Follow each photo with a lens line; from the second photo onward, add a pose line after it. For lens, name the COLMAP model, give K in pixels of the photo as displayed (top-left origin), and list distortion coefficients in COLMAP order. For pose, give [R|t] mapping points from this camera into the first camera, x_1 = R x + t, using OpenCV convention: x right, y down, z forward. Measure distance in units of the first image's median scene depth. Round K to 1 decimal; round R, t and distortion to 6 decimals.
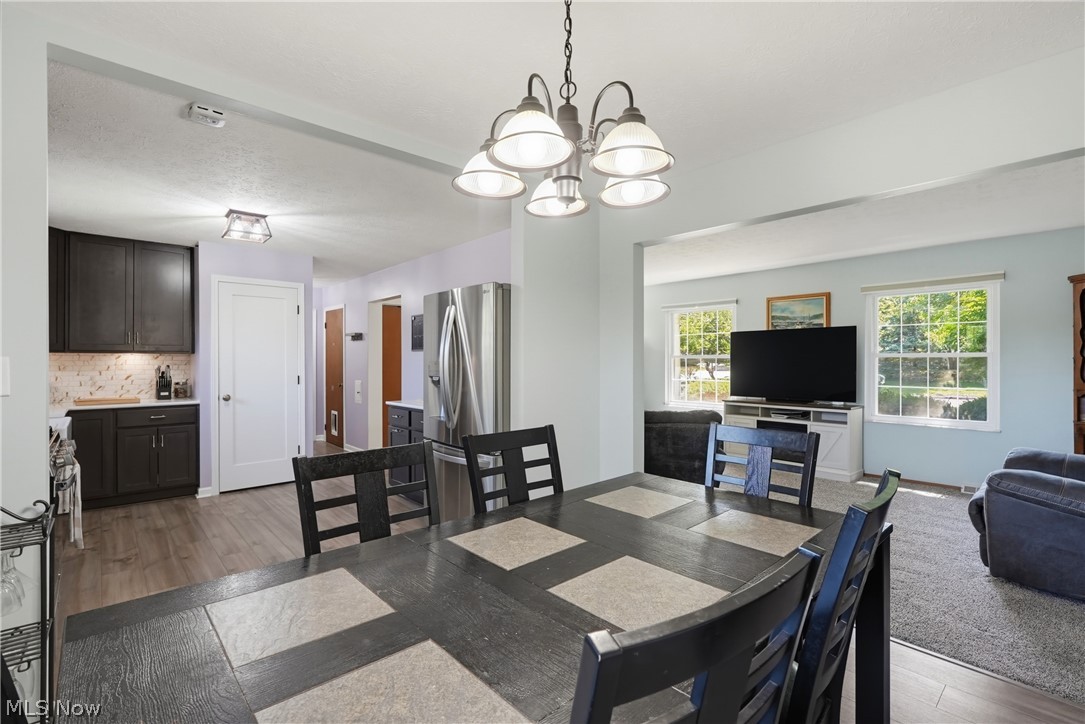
lens RADIAL K [[494.0, 0, 546.6], [0, 494.0, 361.3], [0, 0, 1]] dist [-0.011427, 0.005376]
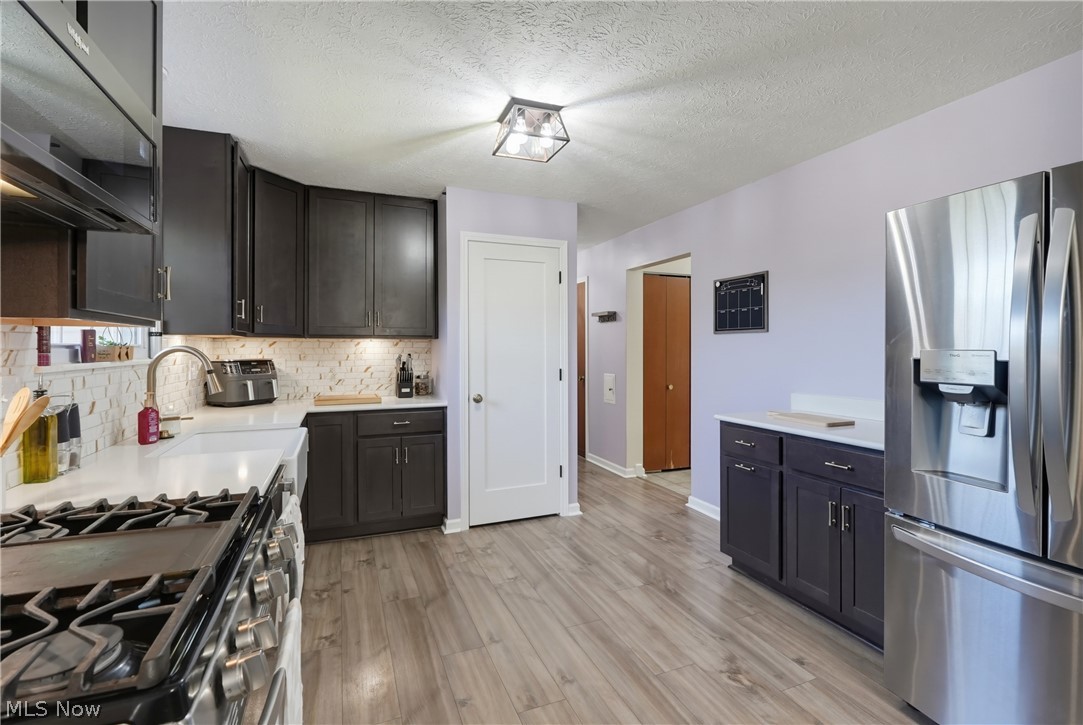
lens RADIAL K [[493.1, 0, 539.6], [0, 493.1, 348.9], [0, 0, 1]] dist [-0.011427, 0.005376]
pose [[0.938674, 0.000014, -0.344806, -0.298732], [0.000297, 1.000000, 0.000849, -0.000676], [0.344806, -0.000899, 0.938673, 0.328622]]
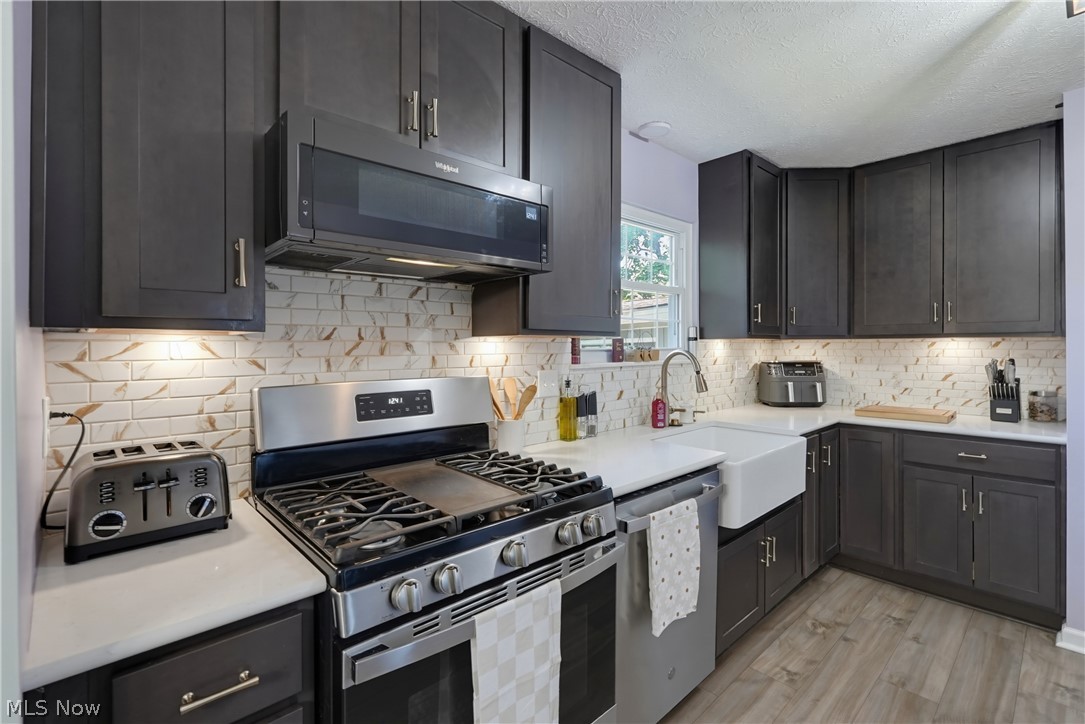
lens RADIAL K [[494.0, 0, 544.6], [0, 494.0, 347.8], [0, 0, 1]] dist [-0.011427, 0.005376]
pose [[0.013129, 0.002233, -0.999911, -0.234172], [0.001887, 0.999996, 0.002258, -0.006078], [0.999912, -0.001917, 0.013125, 0.471591]]
